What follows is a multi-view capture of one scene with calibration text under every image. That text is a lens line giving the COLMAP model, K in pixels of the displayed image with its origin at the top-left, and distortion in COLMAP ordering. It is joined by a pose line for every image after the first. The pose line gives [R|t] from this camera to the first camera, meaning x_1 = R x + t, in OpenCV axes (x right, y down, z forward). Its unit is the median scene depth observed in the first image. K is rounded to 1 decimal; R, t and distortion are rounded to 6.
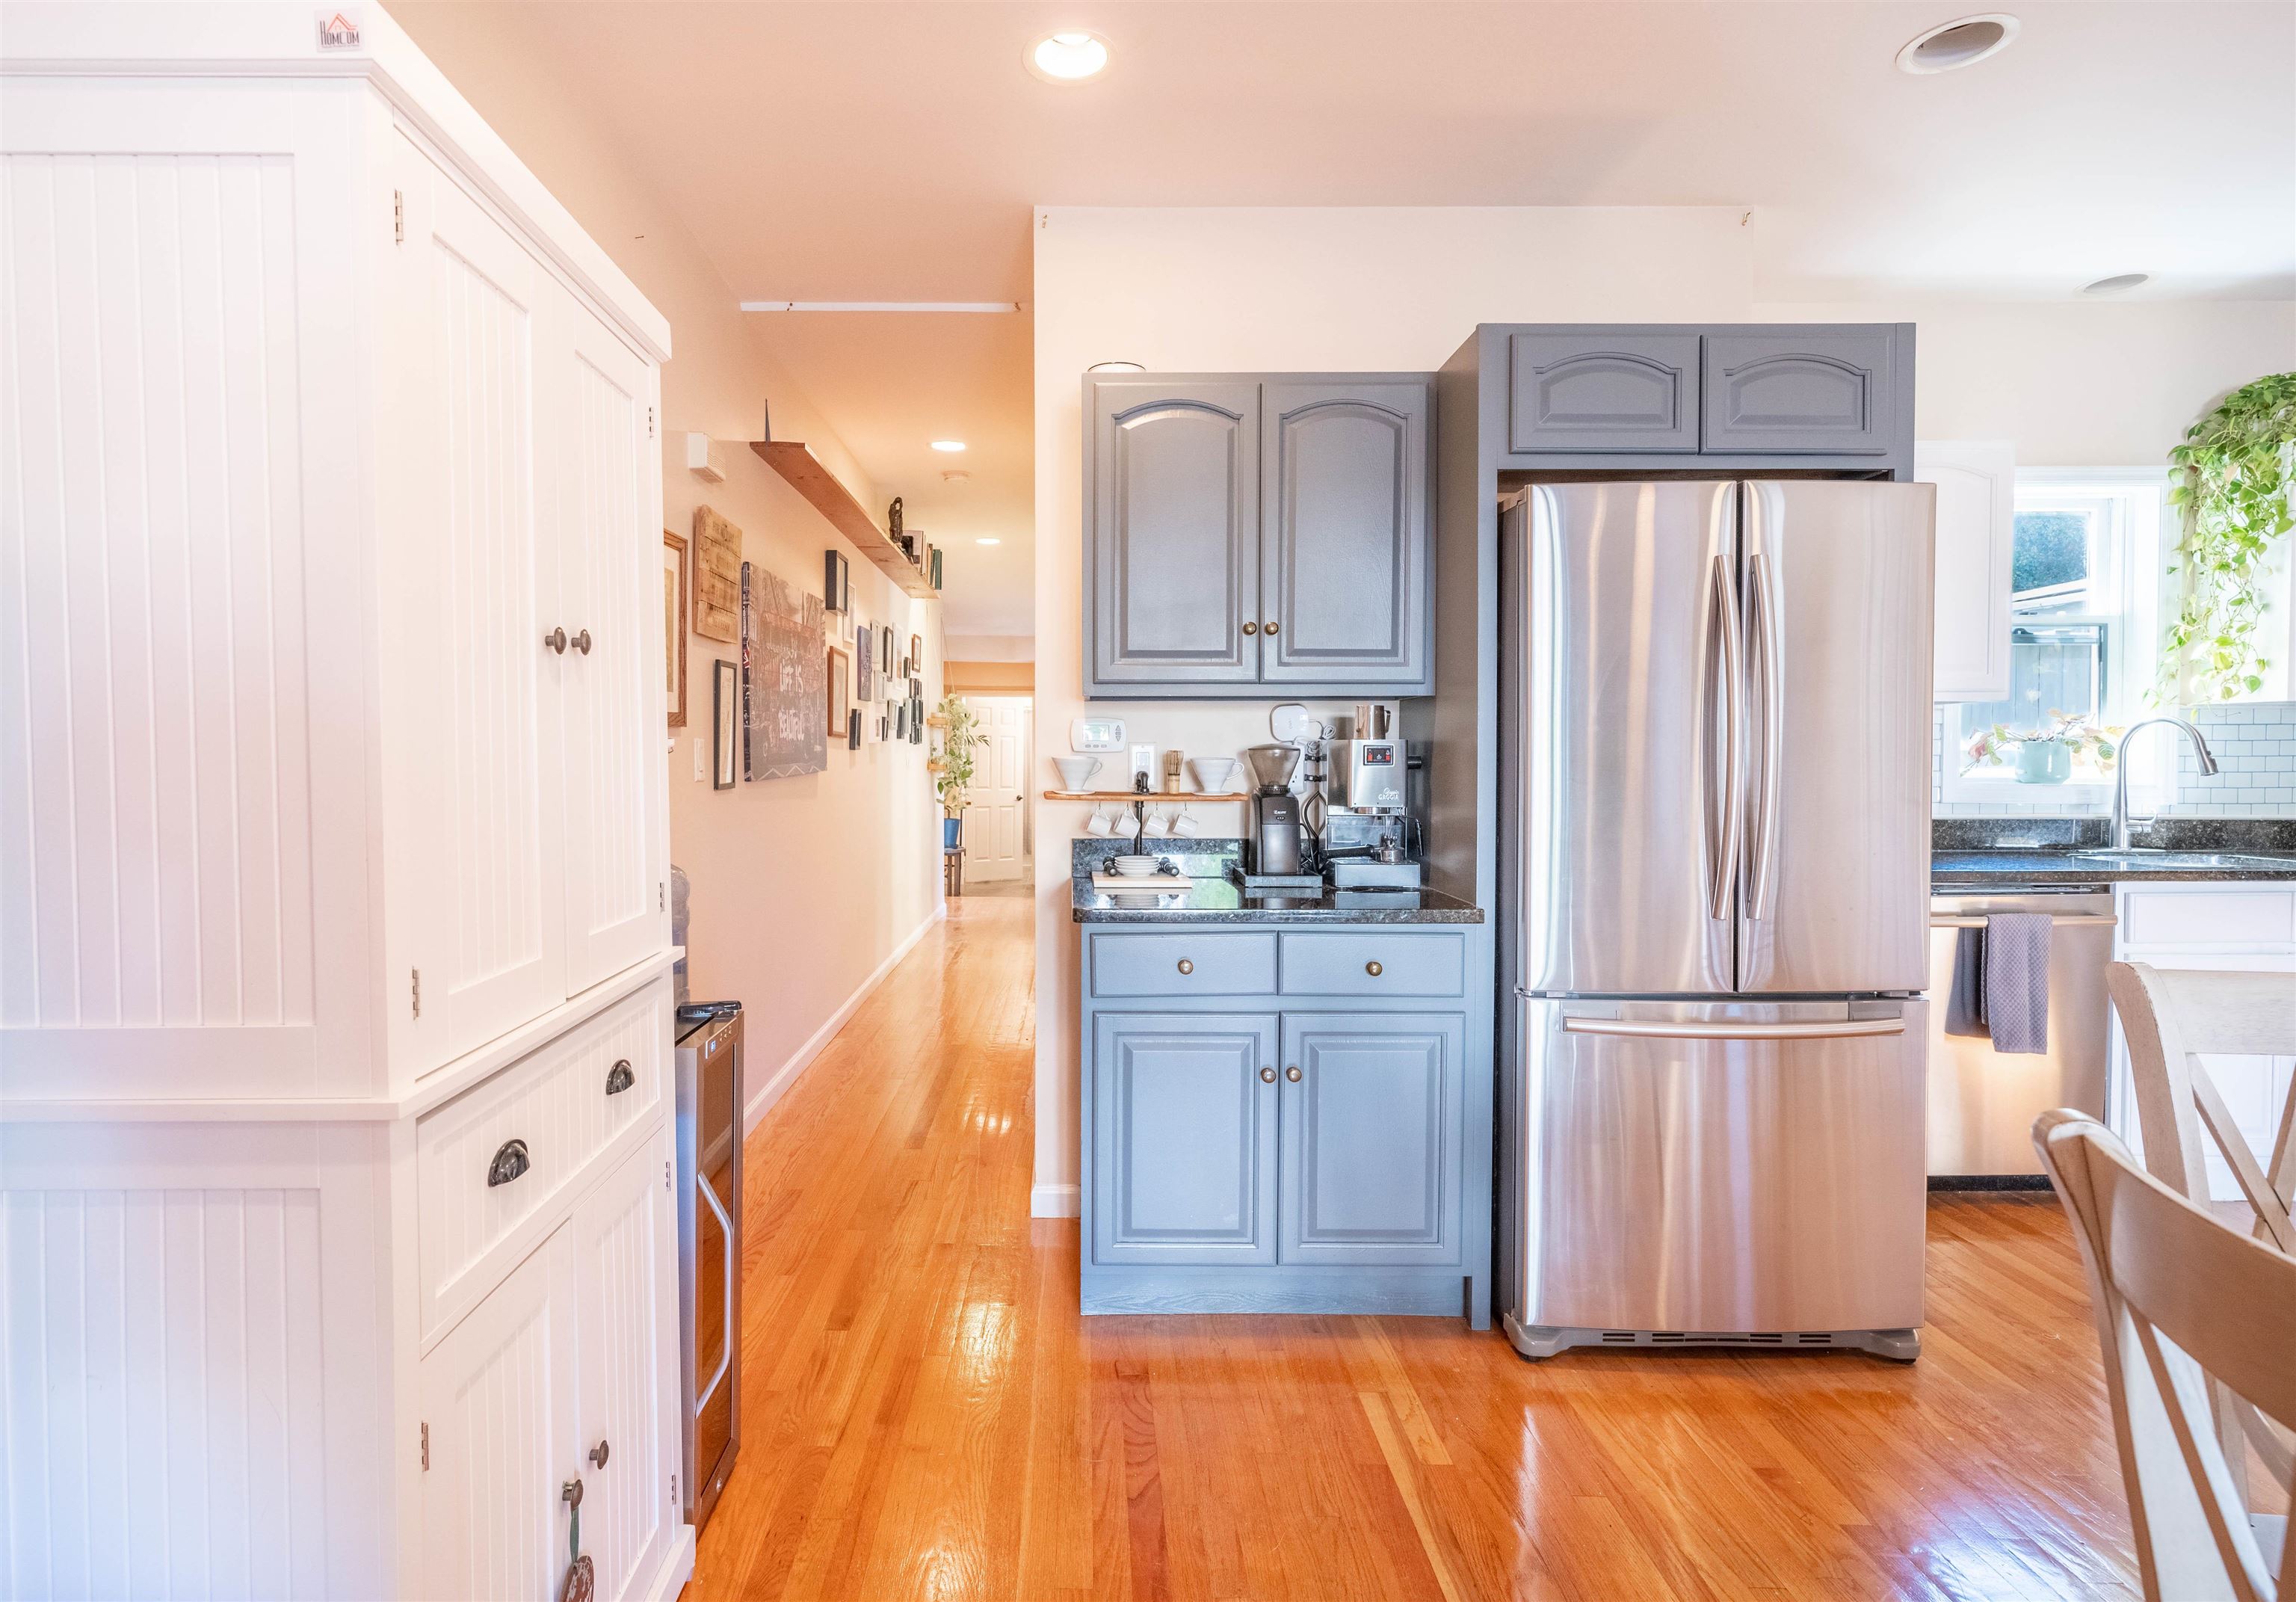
lens RADIAL K [[1207.9, 0, 1060.2], [0, 1207.9, 781.2], [0, 0, 1]] dist [-0.001102, 0.004100]
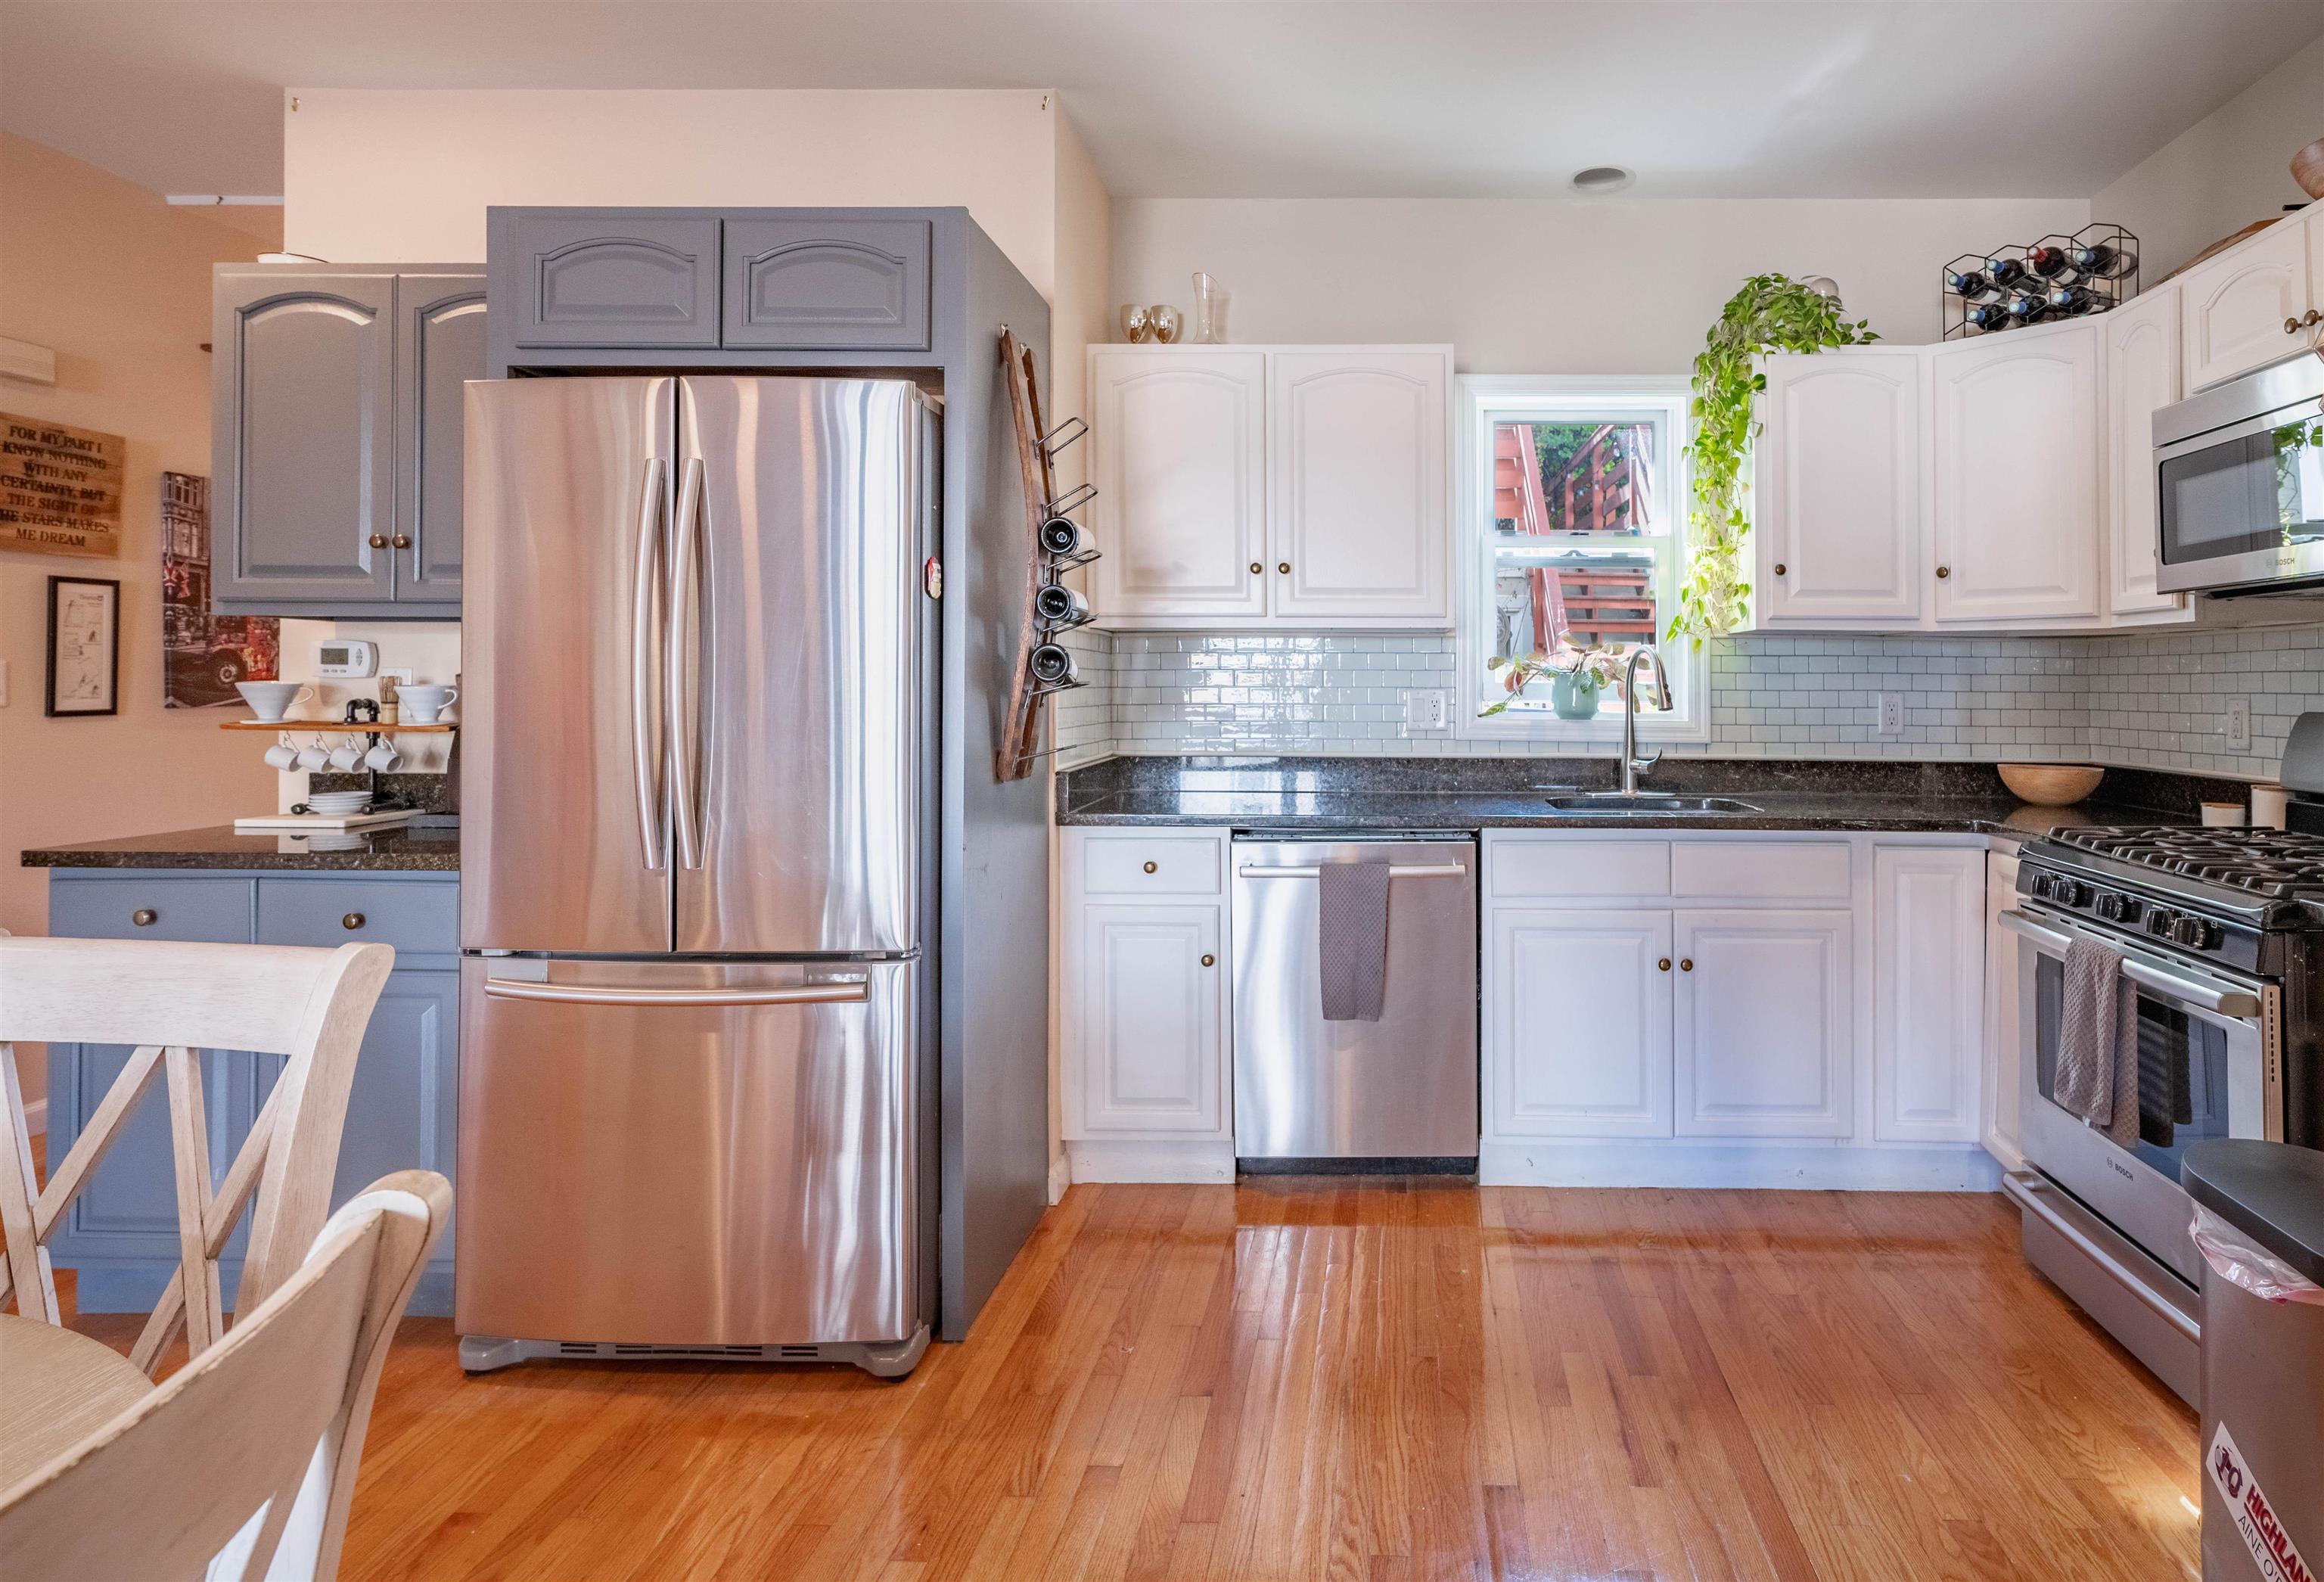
lens RADIAL K [[1222.5, 0, 1364.9], [0, 1222.5, 671.1], [0, 0, 1]] dist [-0.001102, 0.004100]
pose [[0.999981, 0.006056, -0.000681, 0.897985], [-0.006076, 0.999388, -0.034461, -0.001865], [0.000472, 0.034464, 0.999406, 0.085645]]
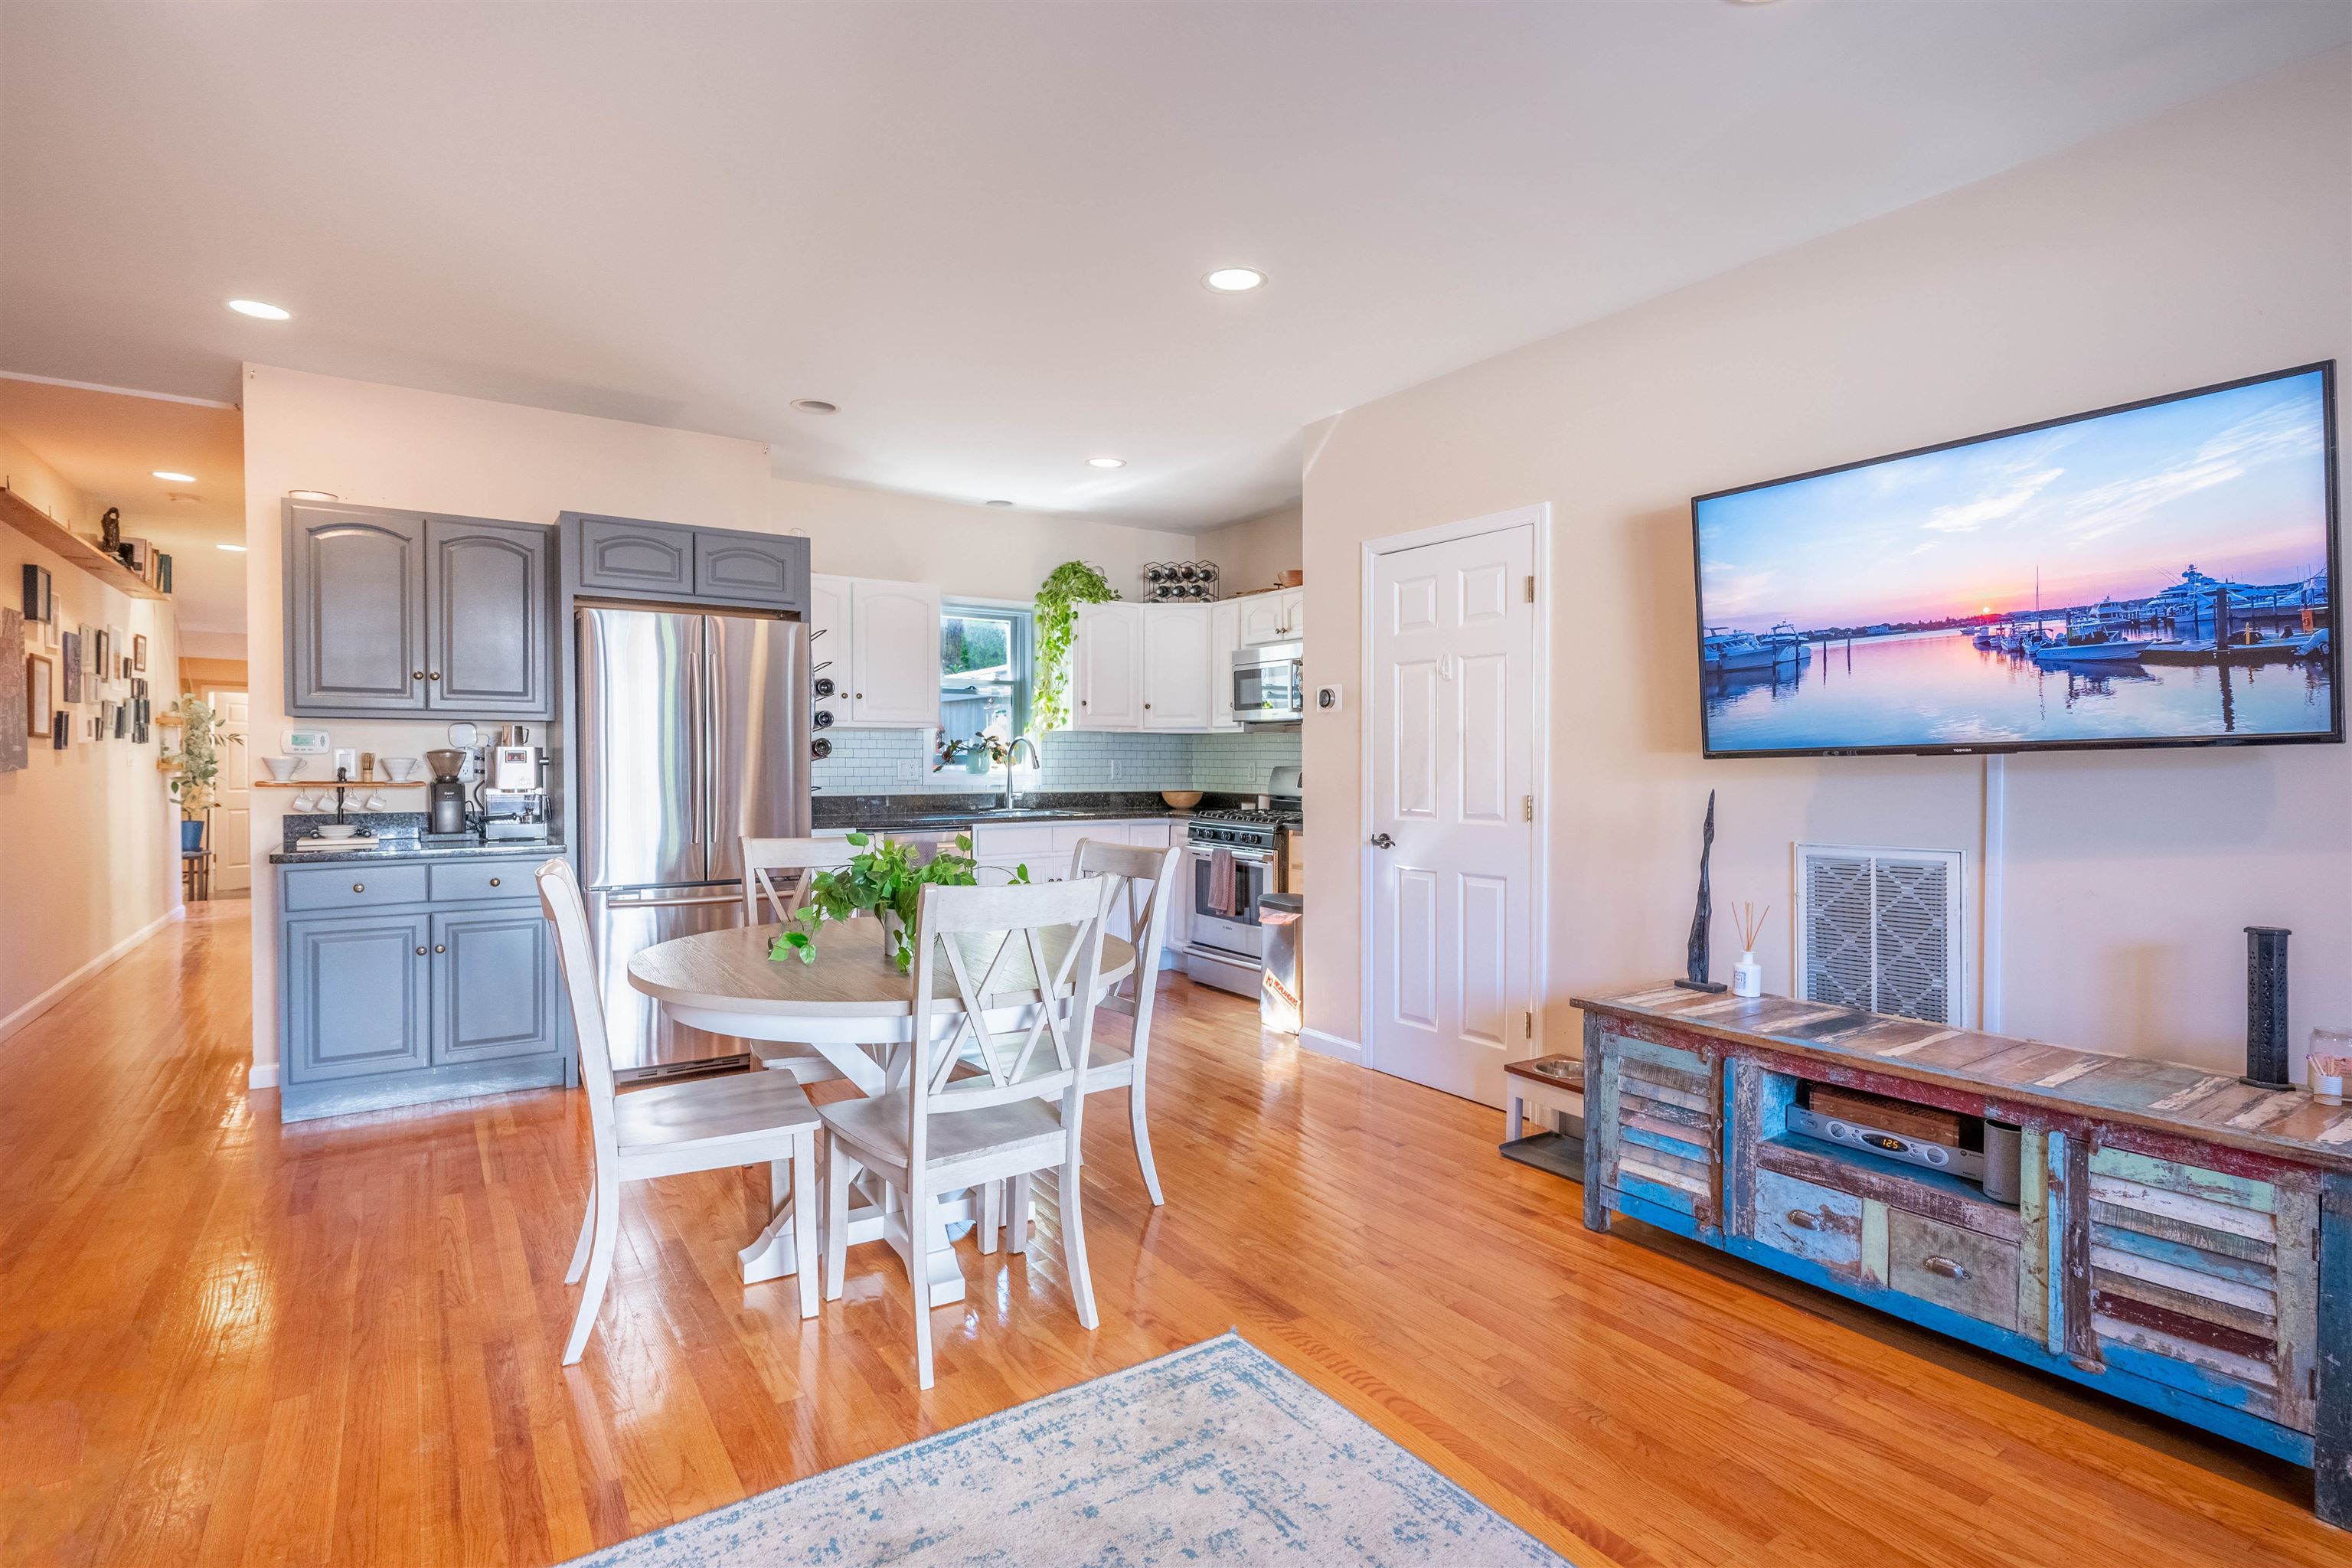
lens RADIAL K [[1139.7, 0, 1163.3], [0, 1139.7, 782.1], [0, 0, 1]] dist [0.001290, 0.002318]
pose [[0.821023, -0.009047, 0.570824, 0.103281], [0.008559, 0.999957, 0.003538, 0.014706], [-0.570832, 0.001981, 0.821065, -0.758111]]
